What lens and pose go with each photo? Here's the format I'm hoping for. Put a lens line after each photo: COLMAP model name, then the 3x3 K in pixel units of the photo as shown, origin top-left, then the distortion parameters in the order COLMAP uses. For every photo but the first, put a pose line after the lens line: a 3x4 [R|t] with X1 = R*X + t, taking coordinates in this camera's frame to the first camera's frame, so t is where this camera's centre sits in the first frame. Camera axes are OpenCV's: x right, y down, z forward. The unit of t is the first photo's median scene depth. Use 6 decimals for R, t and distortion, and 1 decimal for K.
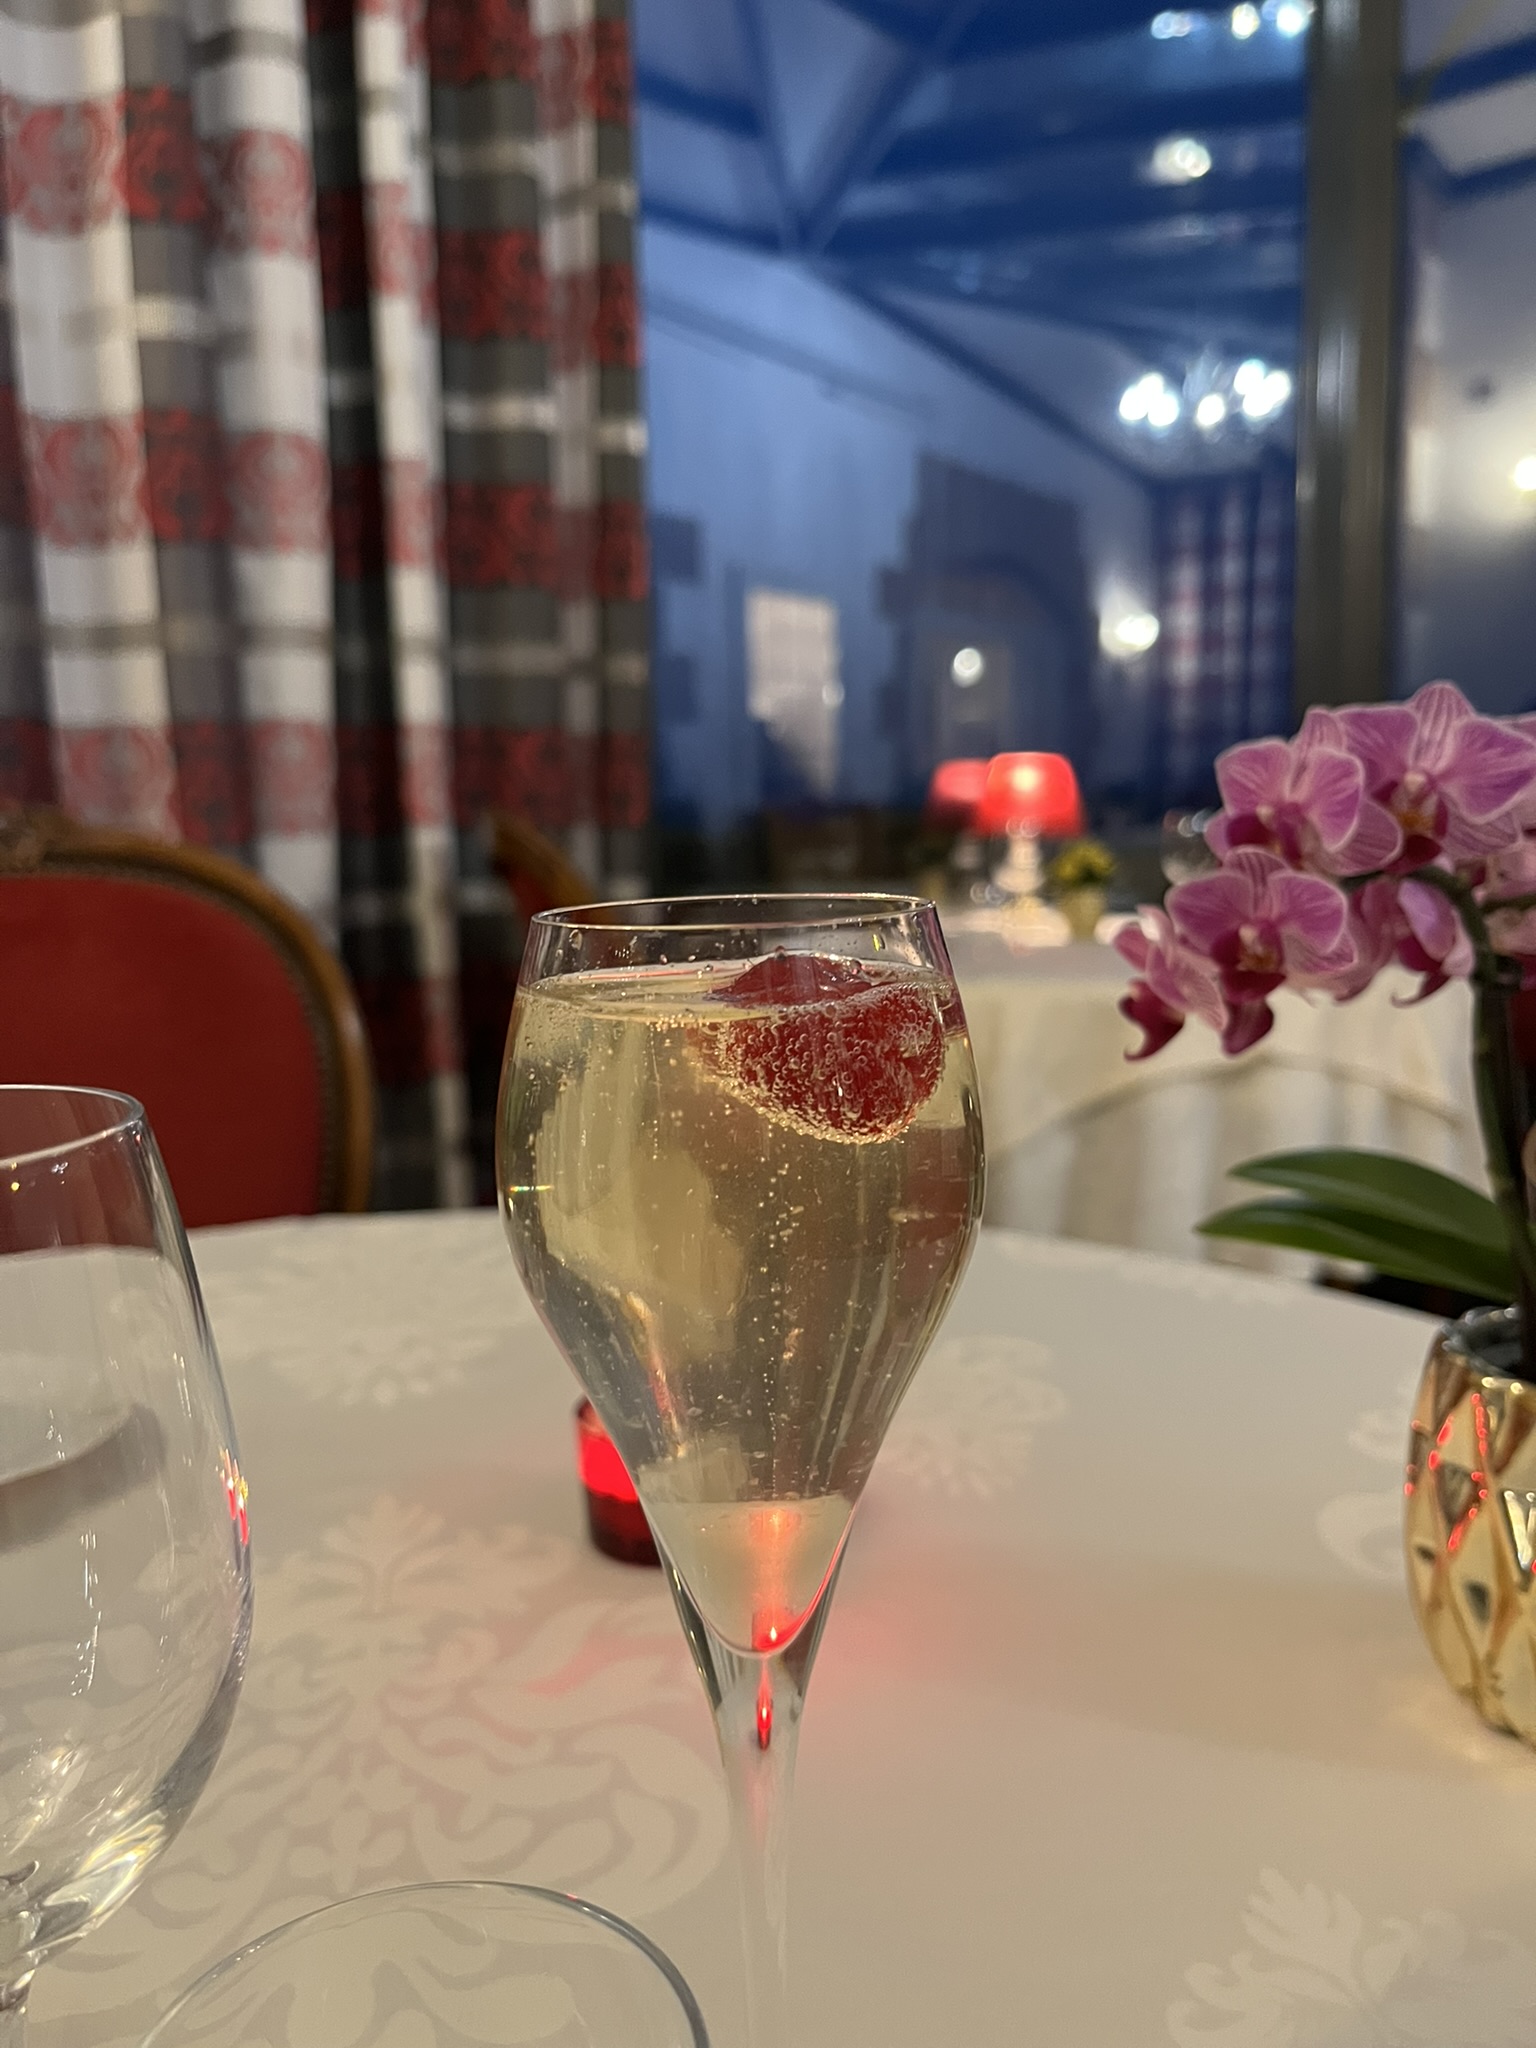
lens RADIAL K [[1542.4, 0, 770.9], [0, 1542.4, 1018.8], [0, 0, 1]] dist [-0.011480, -0.004966]
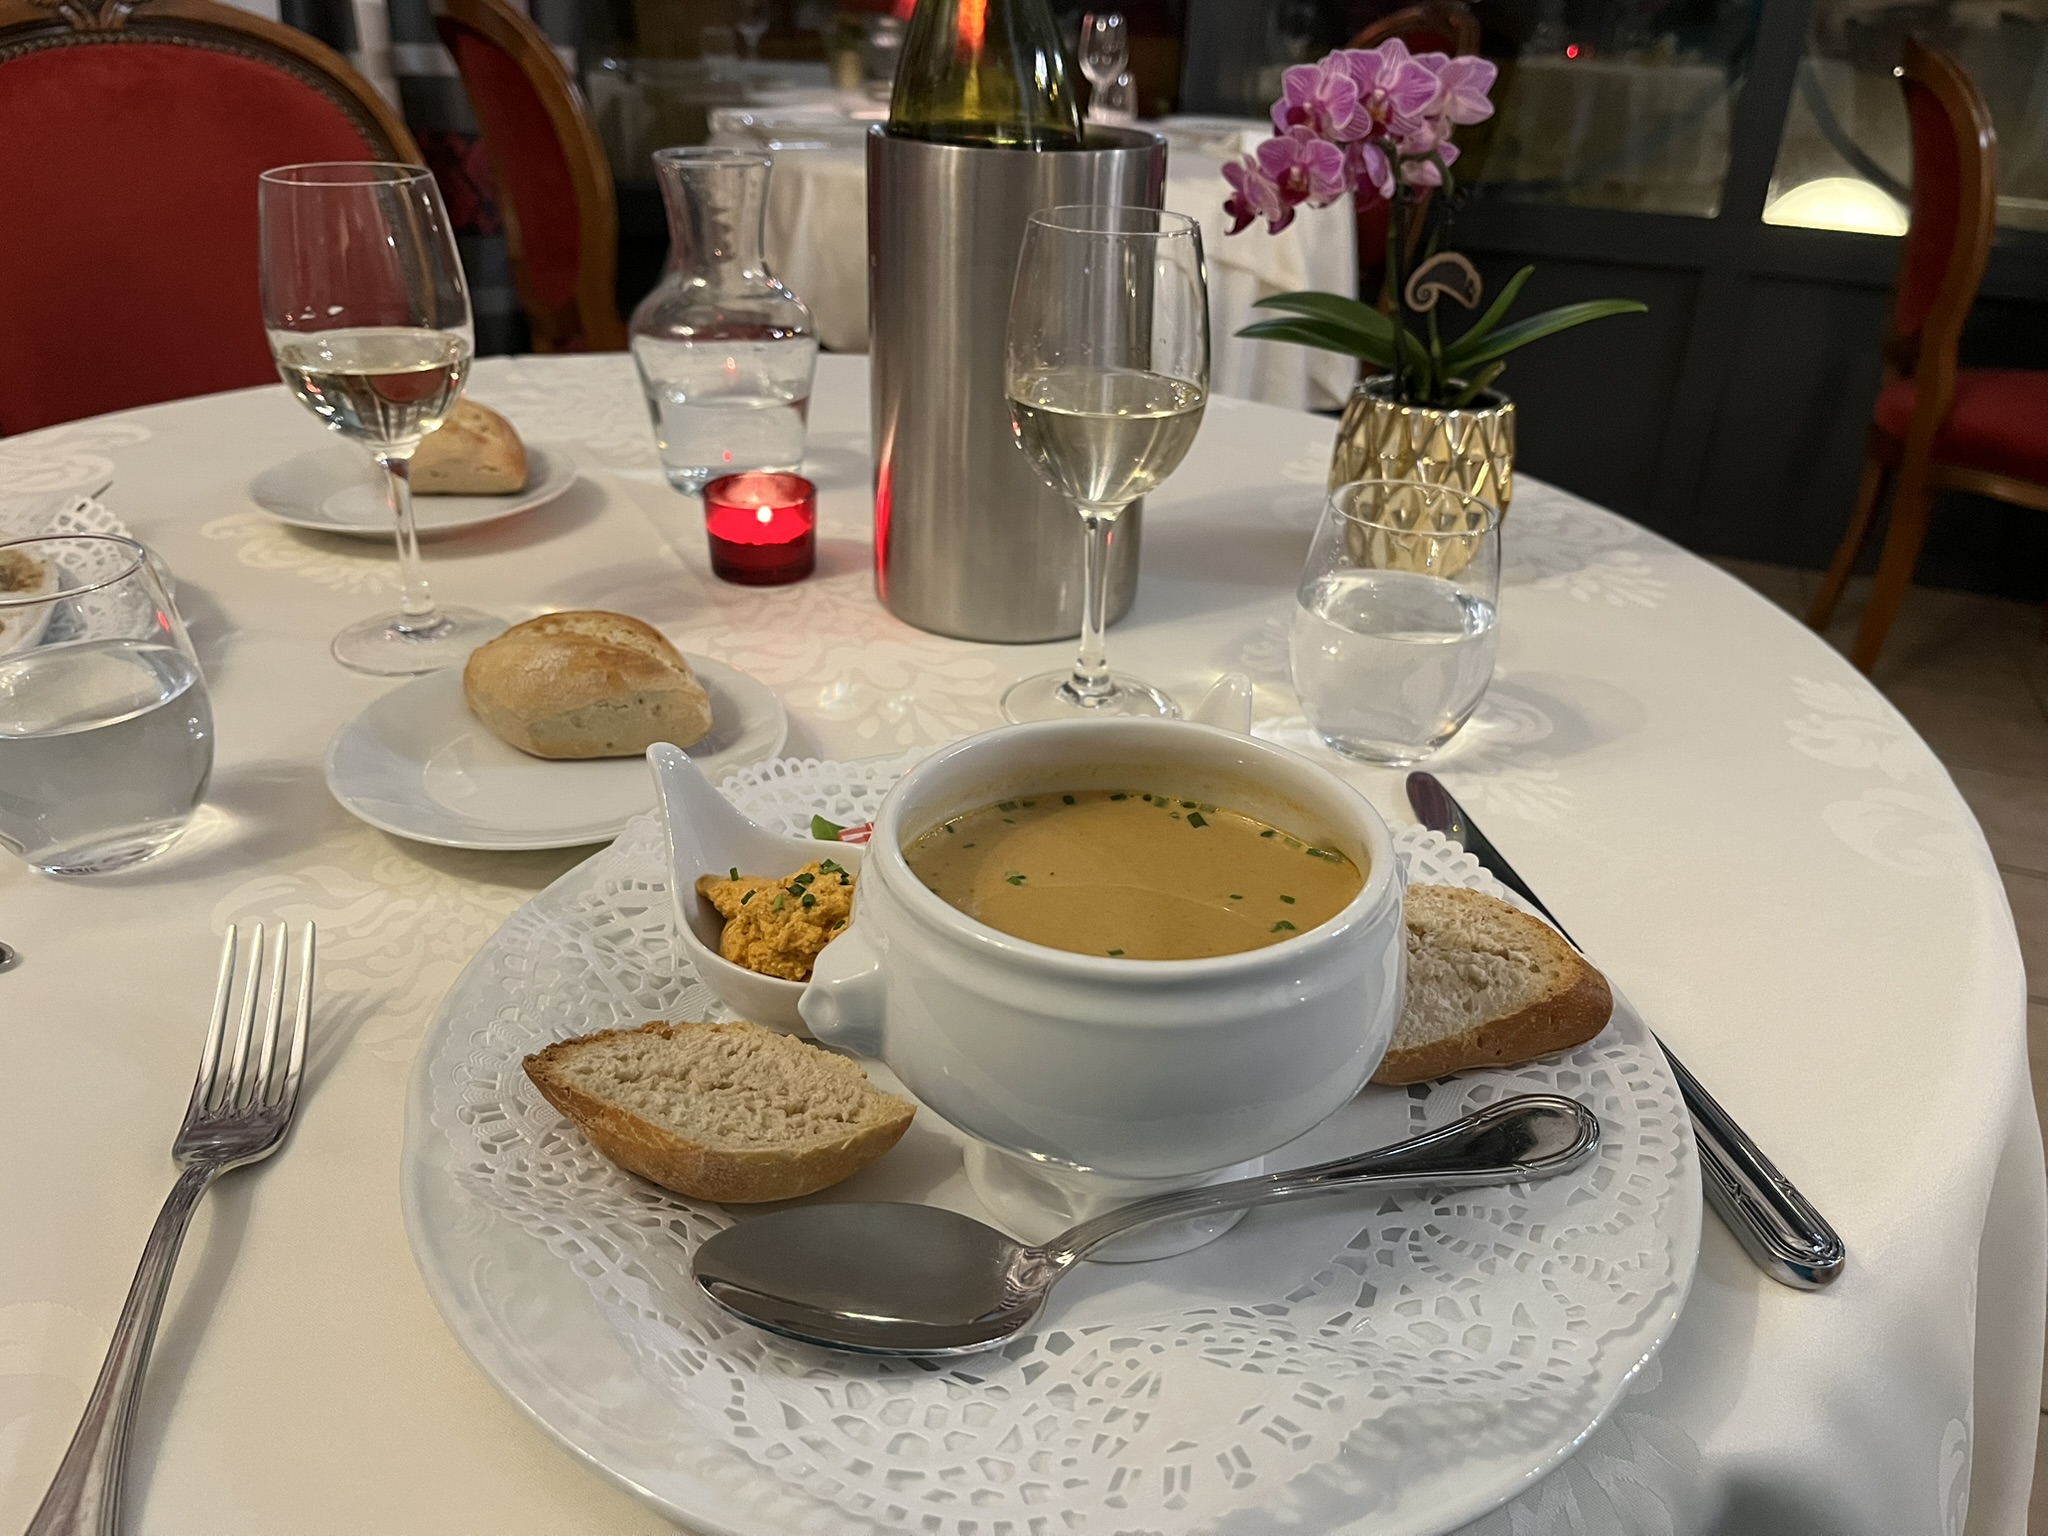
lens RADIAL K [[1542.4, 0, 1021.2], [0, 1542.4, 746.8], [0, 0, 1]] dist [-0.011480, -0.004966]
pose [[0.972209, -0.042732, 0.230181, -0.526108], [-0.035533, 0.944877, 0.325491, 0.014396], [-0.231402, -0.324625, 0.917100, -0.995335]]
